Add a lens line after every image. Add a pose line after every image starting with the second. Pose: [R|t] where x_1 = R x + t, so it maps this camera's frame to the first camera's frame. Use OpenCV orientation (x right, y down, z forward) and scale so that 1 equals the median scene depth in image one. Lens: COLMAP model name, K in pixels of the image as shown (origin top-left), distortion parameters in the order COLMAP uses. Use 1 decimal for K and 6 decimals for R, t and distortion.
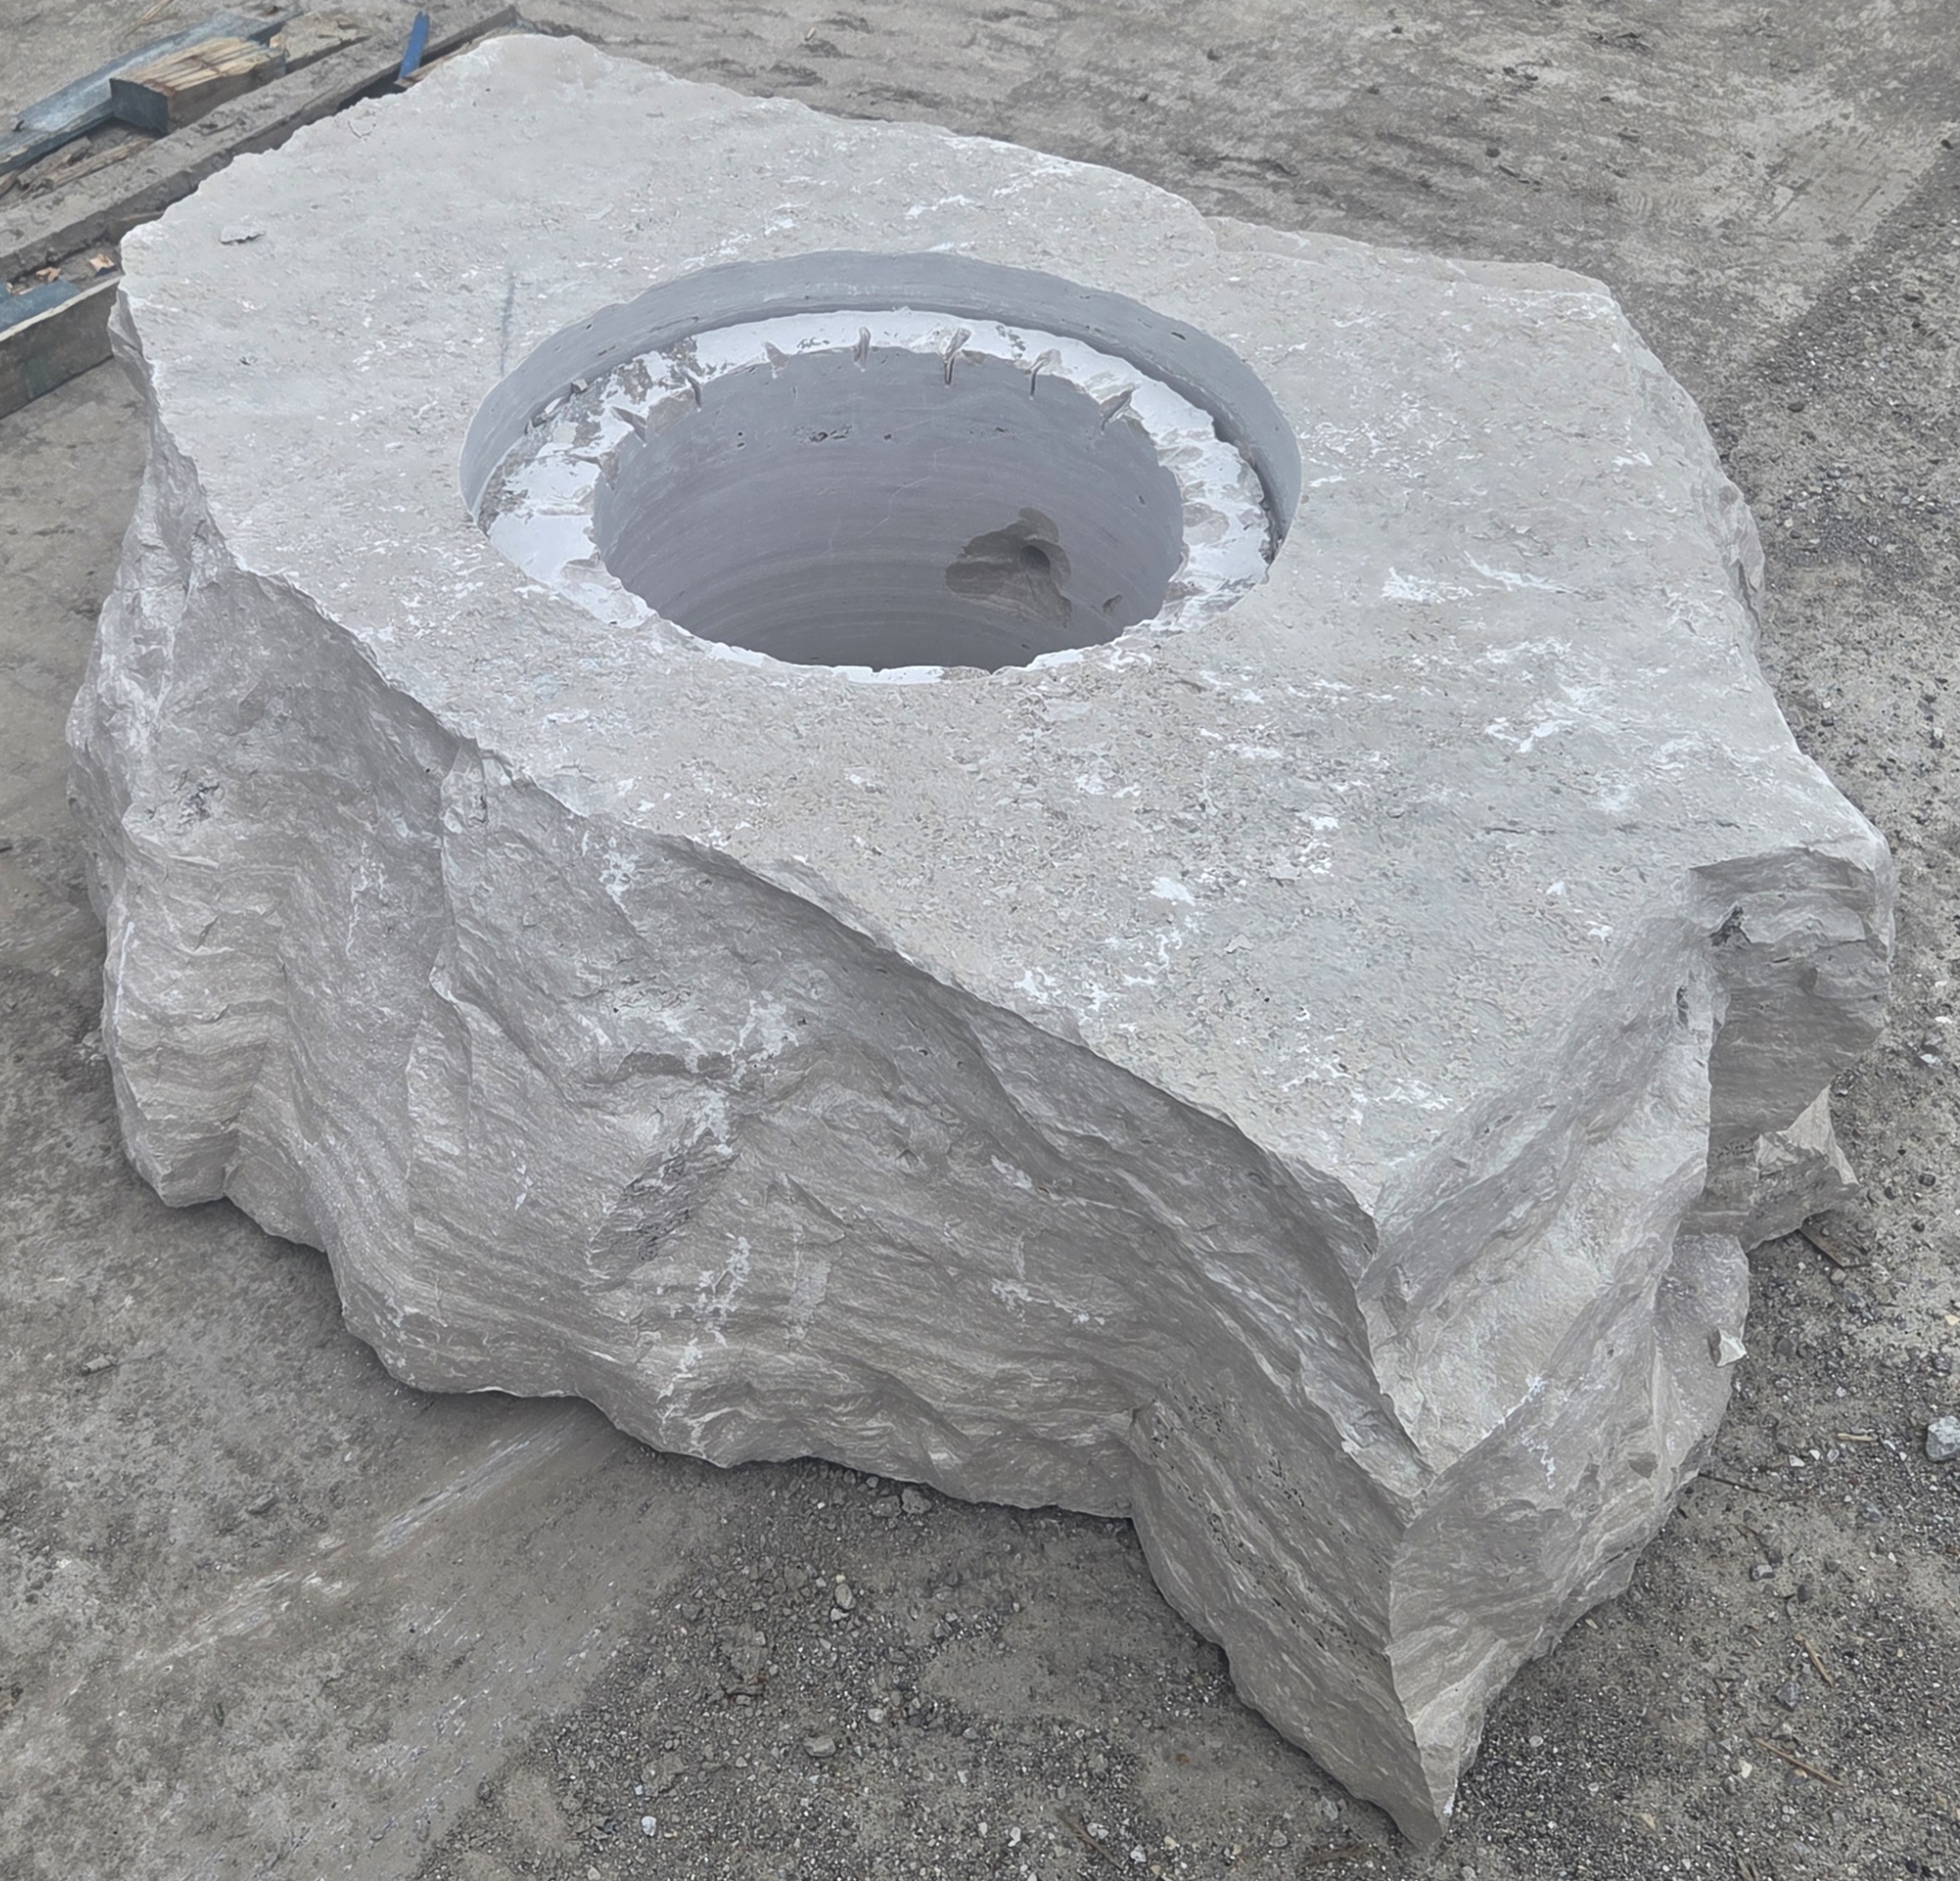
lens RADIAL K [[2411.4, 0, 865.1], [0, 2411.4, 749.0], [0, 0, 1]] dist [0.068997, -0.065951]
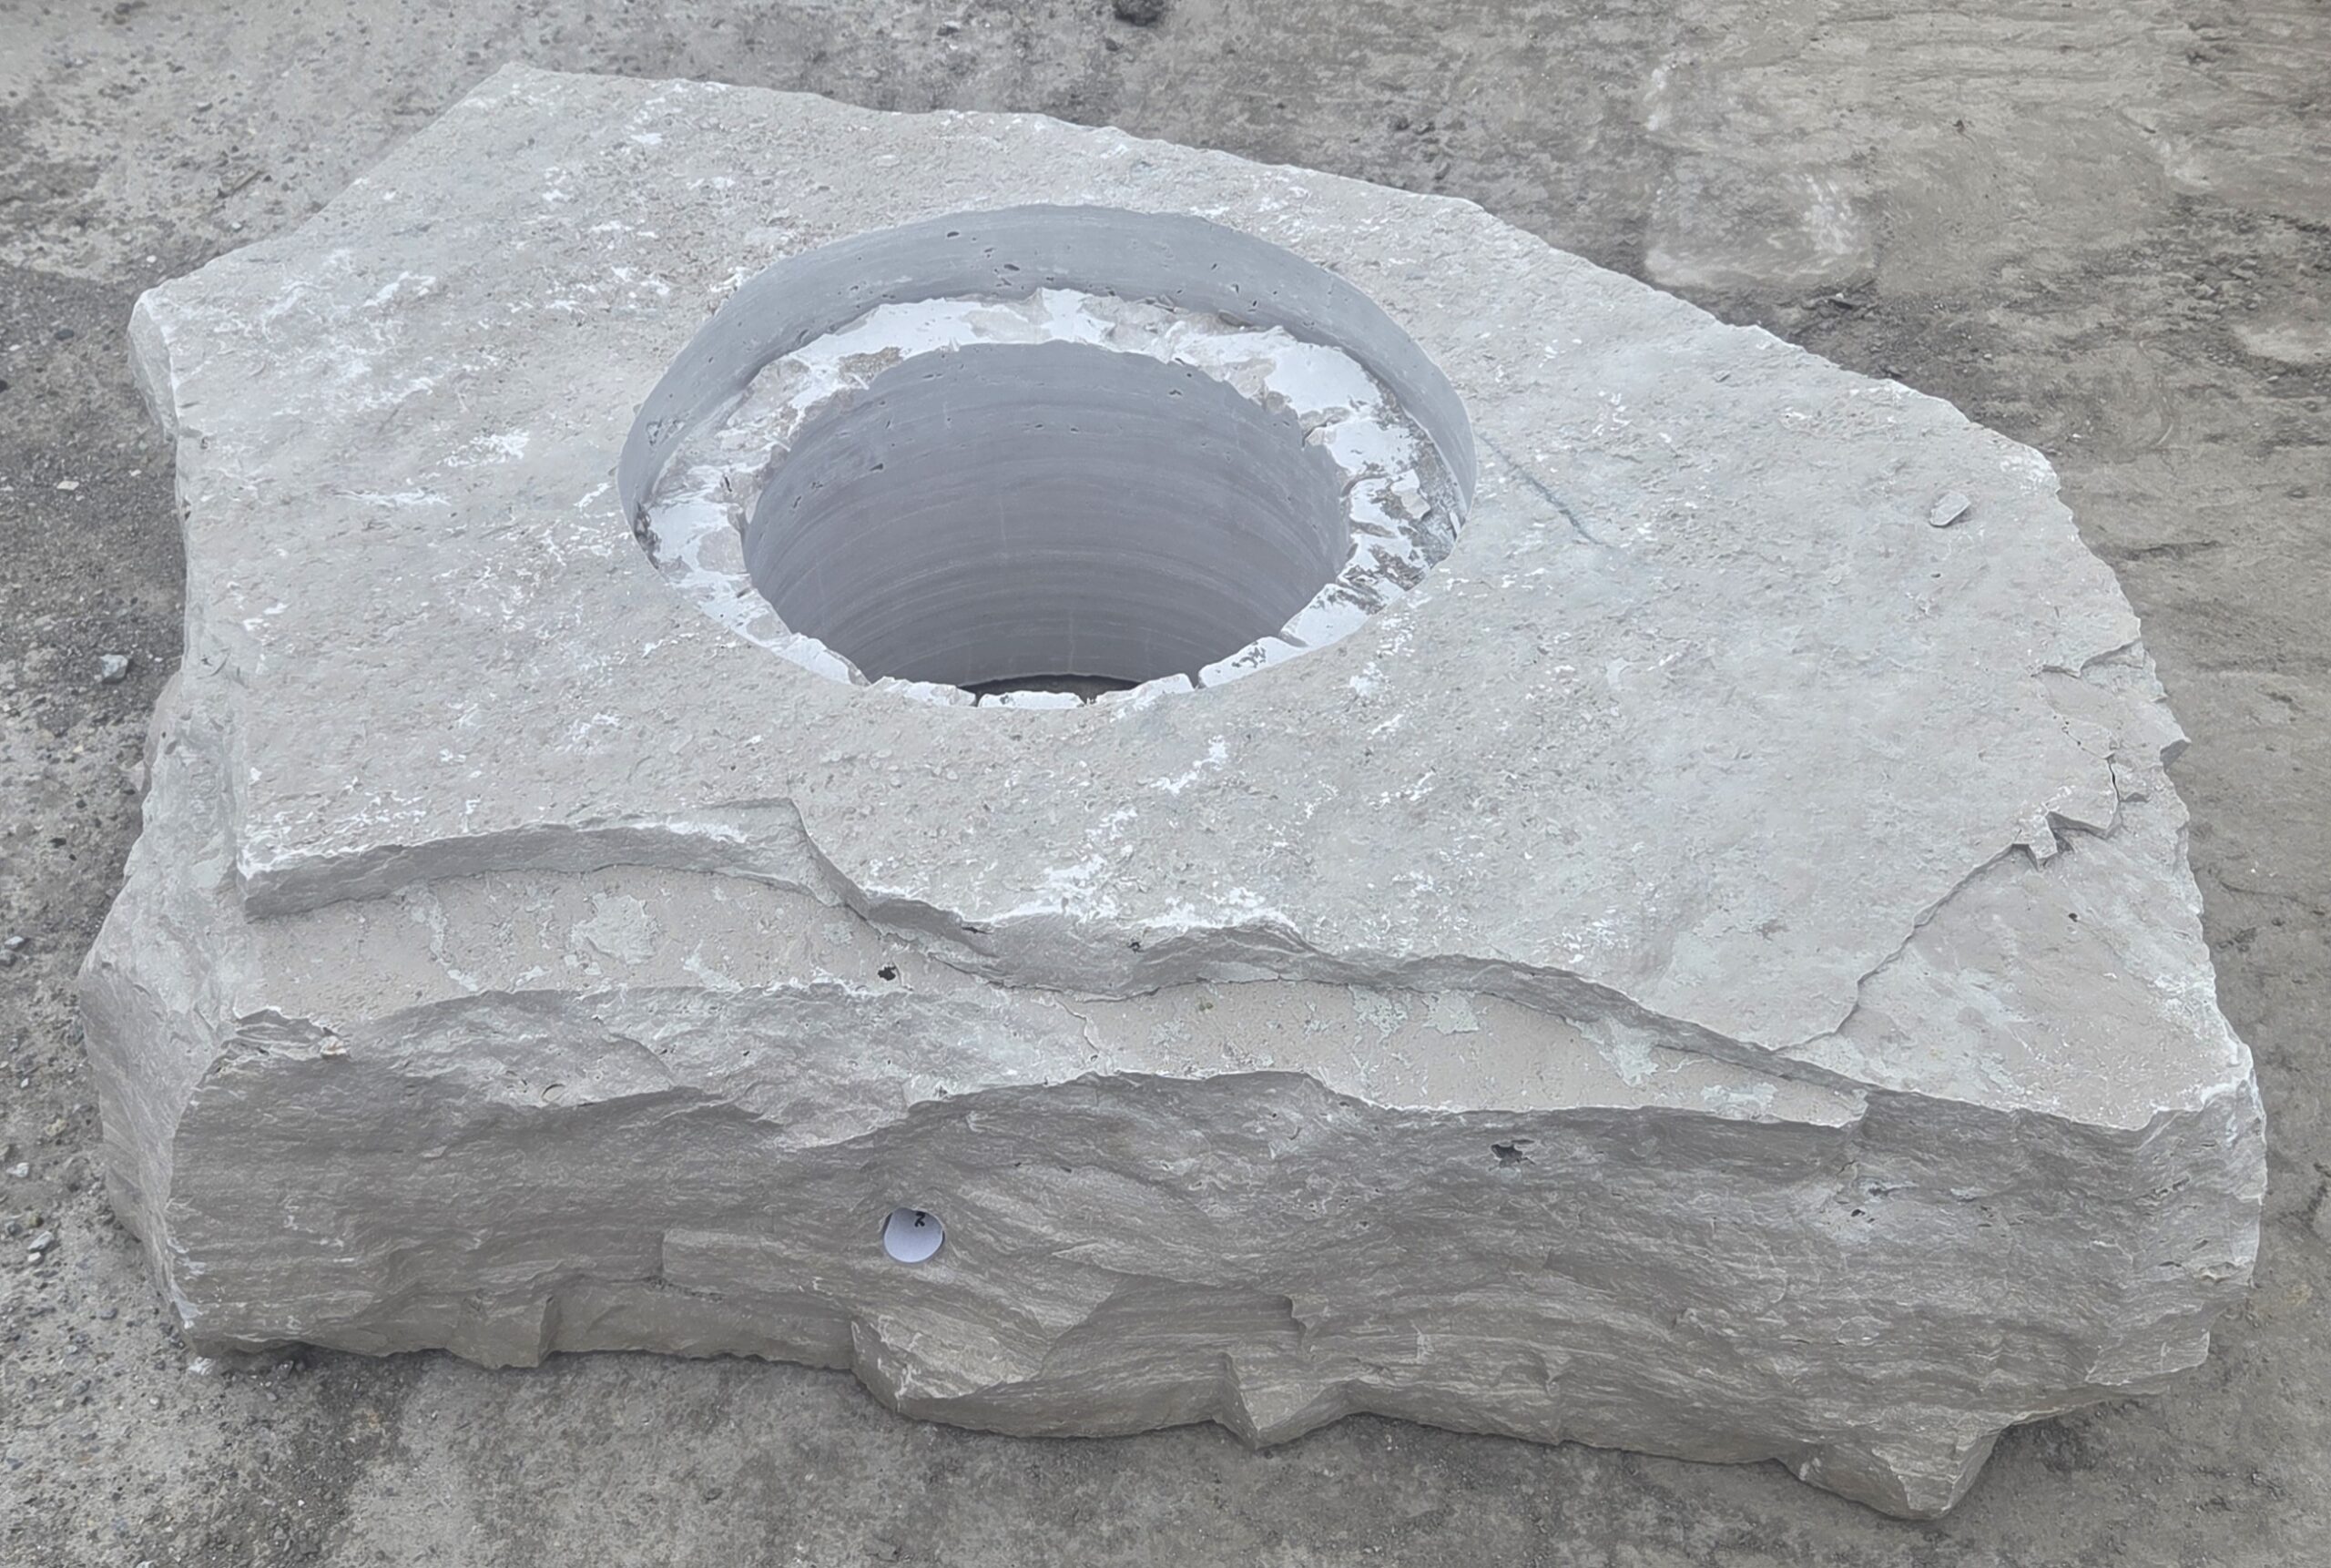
lens RADIAL K [[2422.7, 0, 1059.0], [0, 2422.7, 759.0], [0, 0, 1]] dist [0.083749, -0.122521]
pose [[-0.931245, 0.242054, -0.272382, 0.358656], [-0.222131, 0.215460, 0.950913, -1.230213], [0.288859, 0.946038, -0.146878, 1.510046]]
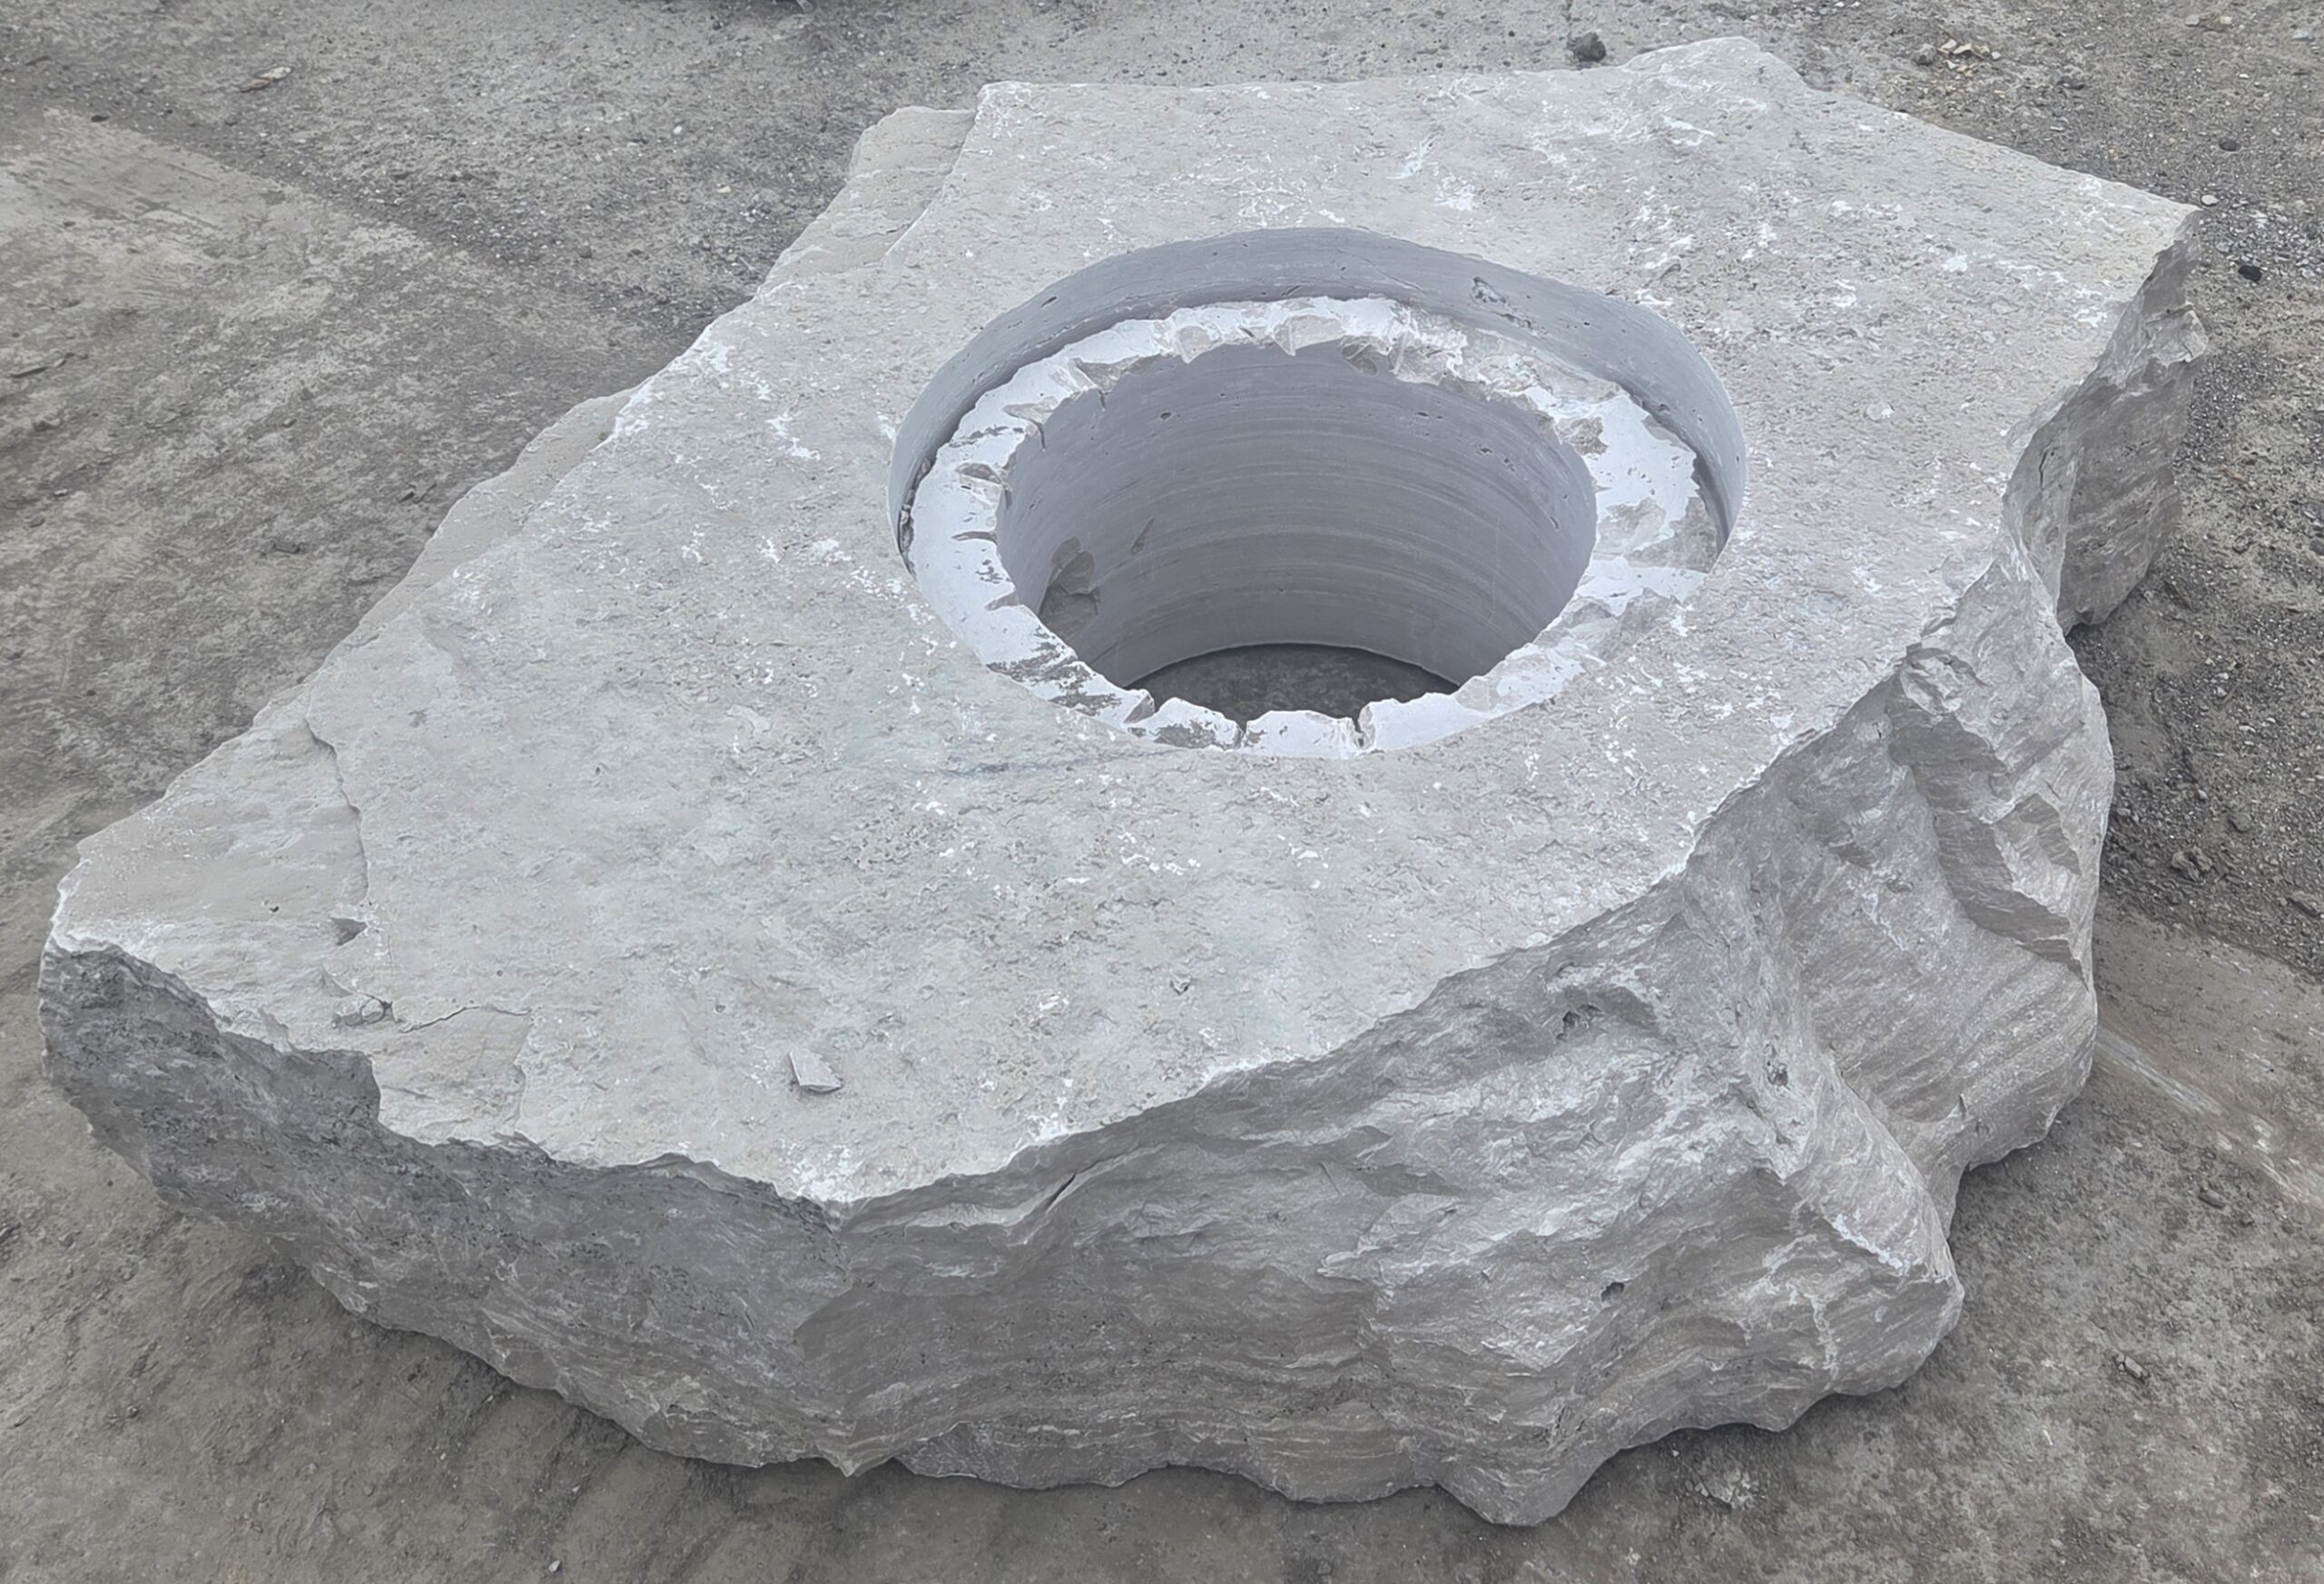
lens RADIAL K [[2274.6, 0, 1167.8], [0, 2274.6, 662.7], [0, 0, 1]] dist [0.094253, -0.126264]
pose [[-0.046350, -0.679410, 0.732293, -0.872458], [0.652277, 0.534634, 0.537310, -0.737923], [-0.756563, 0.502562, 0.418383, 0.826202]]
